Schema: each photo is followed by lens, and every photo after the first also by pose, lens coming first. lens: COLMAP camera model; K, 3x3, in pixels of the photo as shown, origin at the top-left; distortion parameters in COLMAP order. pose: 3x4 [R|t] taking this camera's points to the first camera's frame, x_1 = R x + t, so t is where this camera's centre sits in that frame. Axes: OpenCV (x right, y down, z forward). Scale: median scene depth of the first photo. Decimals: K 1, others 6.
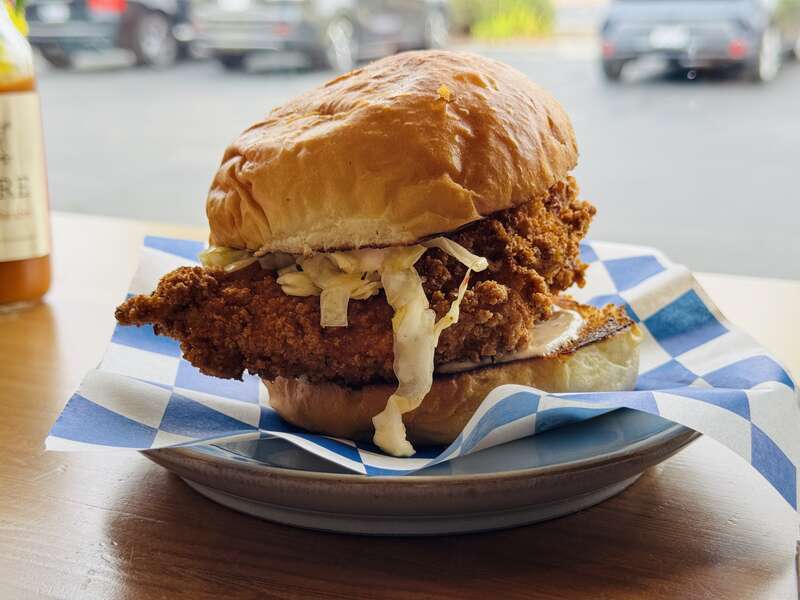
lens RADIAL K [[1131.7, 0, 399.2], [0, 1131.7, 305.3], [0, 0, 1]] dist [0.043066, 0.000000]
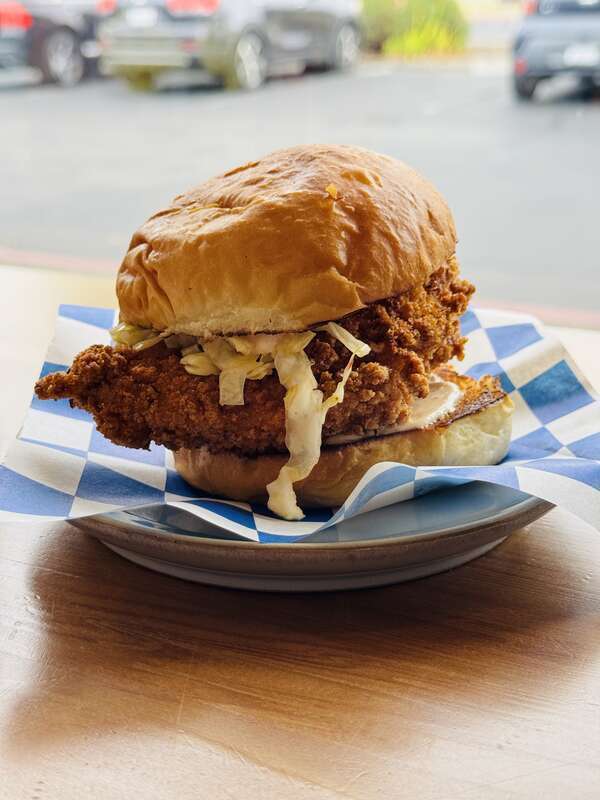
lens RADIAL K [[1131.7, 0, 300.5], [0, 1131.7, 394.9], [0, 0, 1]] dist [0.043066, 0.000000]
pose [[0.999972, 0.002948, -0.006898, 0.016895], [-0.002515, 0.998077, 0.061943, -0.056955], [0.007067, -0.061924, 0.998056, -0.103594]]
